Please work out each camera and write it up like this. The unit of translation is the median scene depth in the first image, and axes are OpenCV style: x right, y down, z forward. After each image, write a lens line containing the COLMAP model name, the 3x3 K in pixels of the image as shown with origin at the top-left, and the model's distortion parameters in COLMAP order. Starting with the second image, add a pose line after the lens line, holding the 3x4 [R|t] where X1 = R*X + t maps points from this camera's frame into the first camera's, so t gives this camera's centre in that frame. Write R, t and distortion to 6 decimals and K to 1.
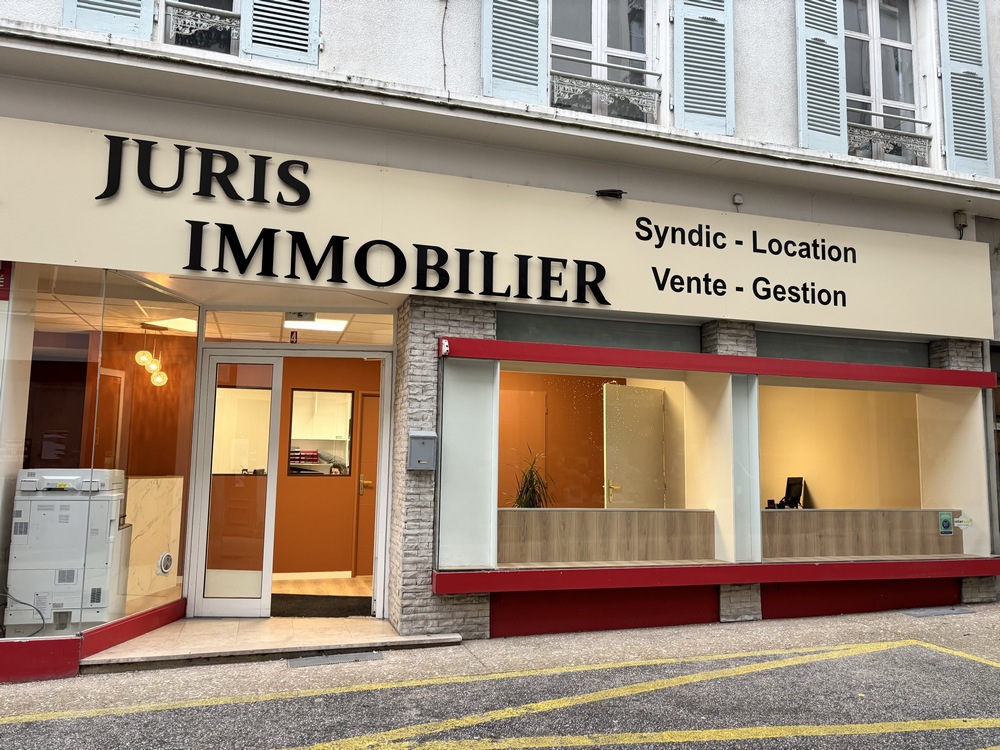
lens RADIAL K [[744.2, 0, 504.4], [0, 744.2, 376.0], [0, 0, 1]] dist [0.038943, -0.050600]
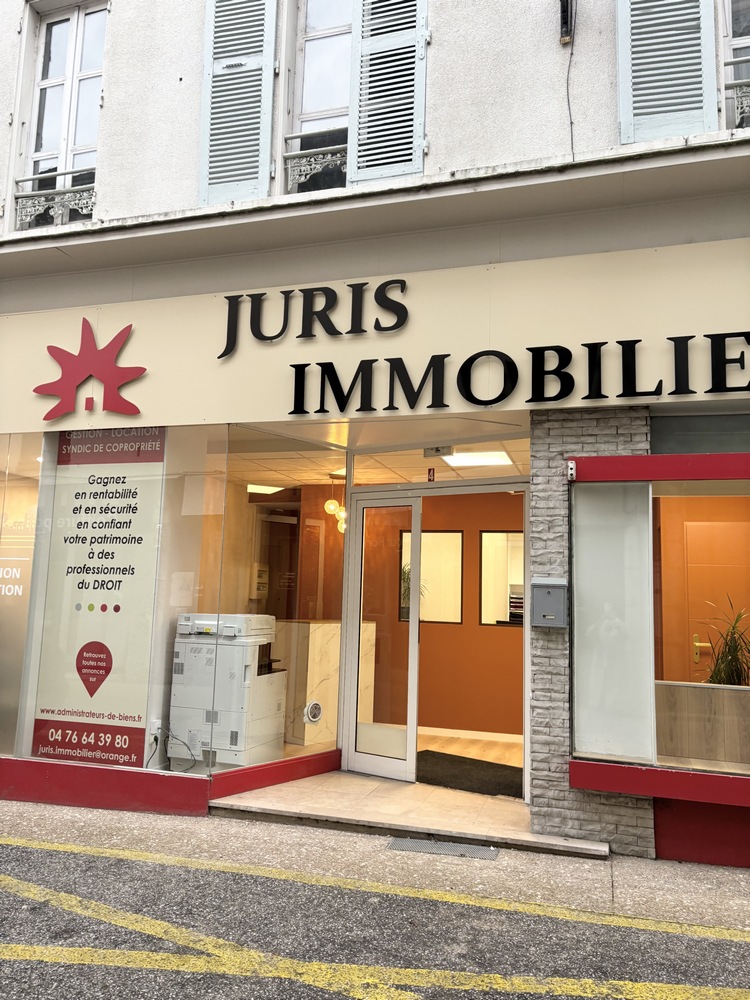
lens RADIAL K [[744.2, 0, 371.1], [0, 744.2, 502.2], [0, 0, 1]] dist [0.038943, -0.050600]
pose [[0.820013, -0.061887, -0.568990, 0.194153], [0.048928, 0.998078, -0.038042, 0.014400], [0.570250, 0.003356, 0.821464, 0.232030]]
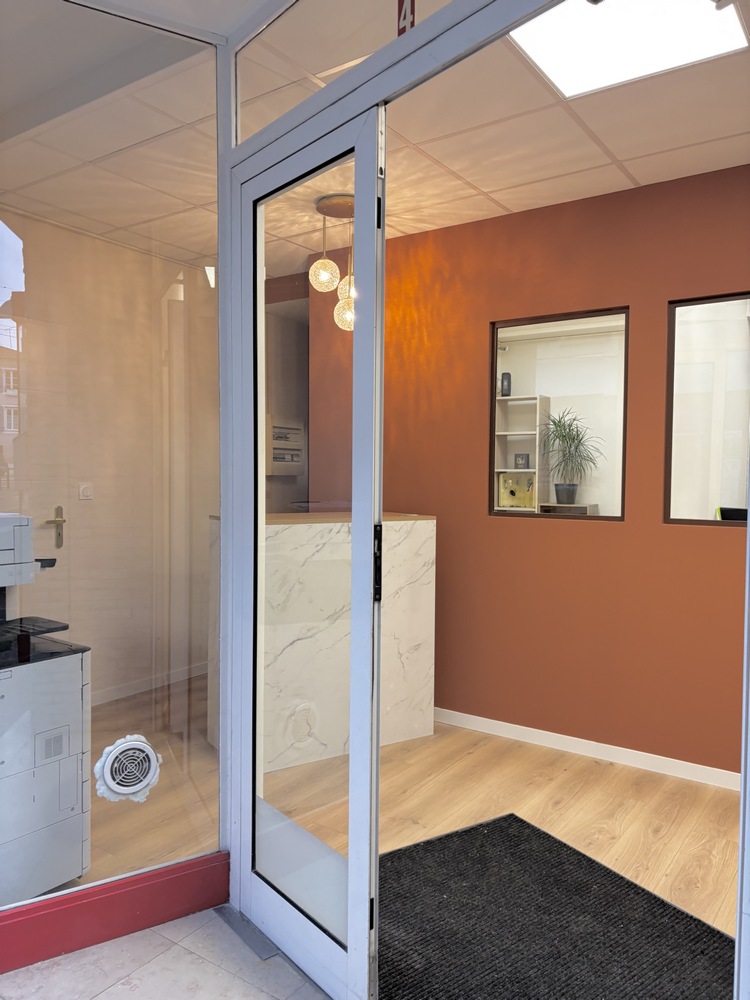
lens RADIAL K [[744.2, 0, 370.0], [0, 744.2, 499.5], [0, 0, 1]] dist [0.038943, -0.050600]
pose [[0.602991, 0.020288, -0.797490, -0.093112], [0.093164, 0.991045, 0.095655, 0.096951], [0.792289, -0.131976, 0.595702, 0.909571]]
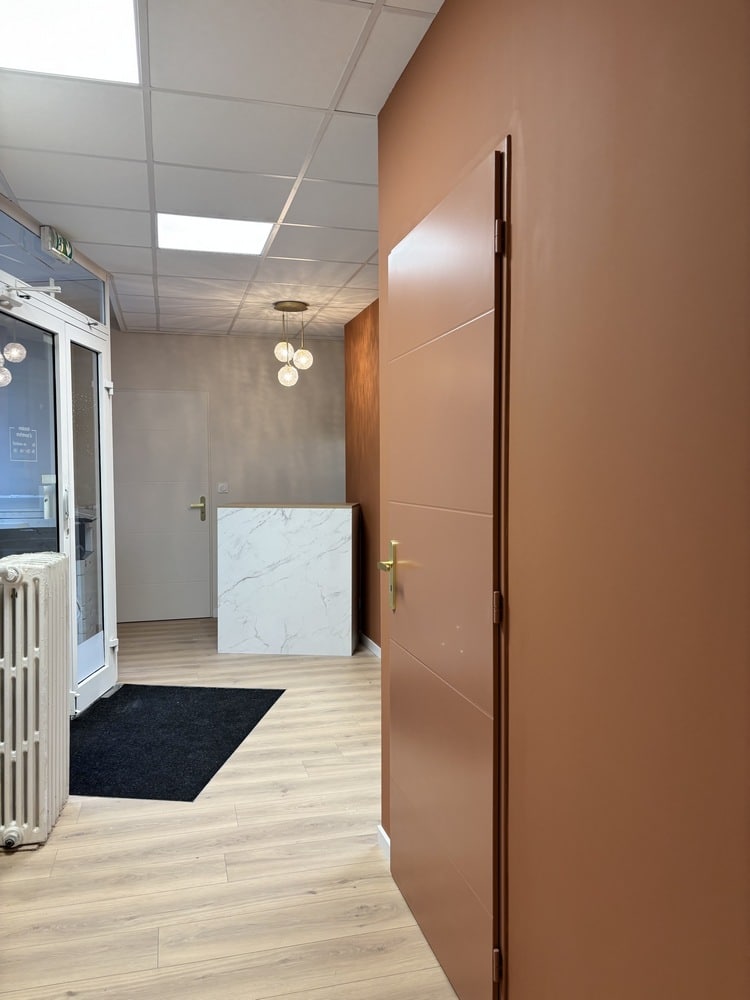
lens RADIAL K [[744.2, 0, 375.7], [0, 744.2, 502.1], [0, 0, 1]] dist [0.038943, -0.050600]
pose [[-0.038819, 0.029595, -0.998808, 0.360439], [0.120559, 0.992398, 0.024719, 0.154474], [0.991947, -0.119455, -0.042092, 1.409092]]
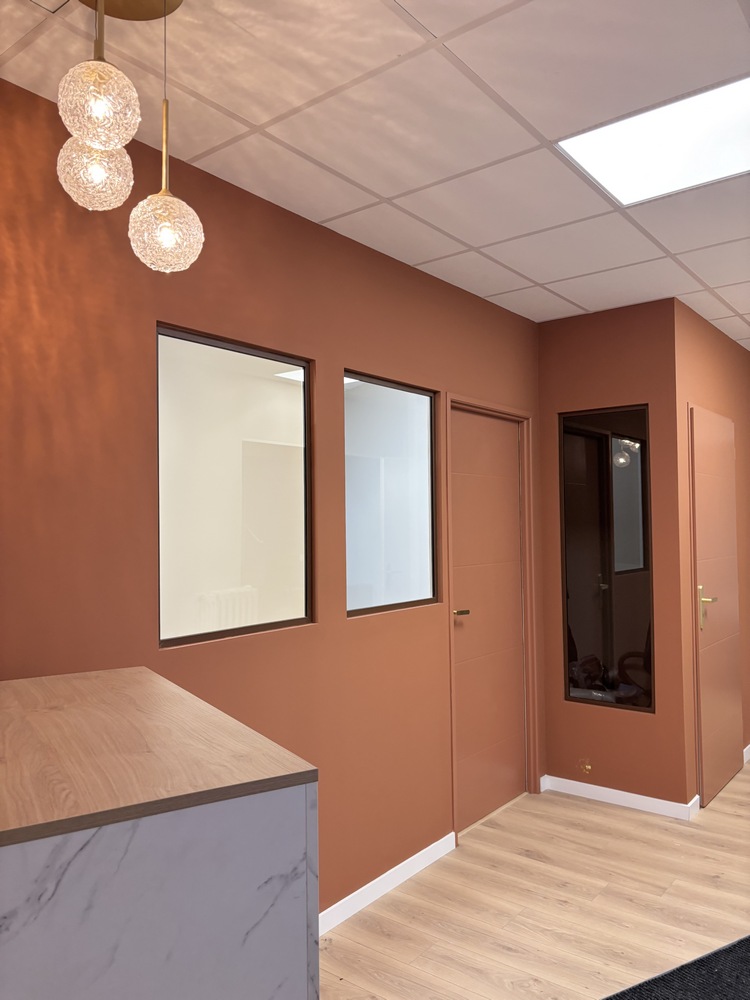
lens RADIAL K [[744.2, 0, 375.8], [0, 744.2, 504.2], [0, 0, 1]] dist [0.038943, -0.050600]
pose [[0.832599, -0.004727, 0.553857, -0.672886], [-0.044458, 0.996167, 0.075335, 0.076307], [-0.552090, -0.087347, 0.829197, 1.009372]]
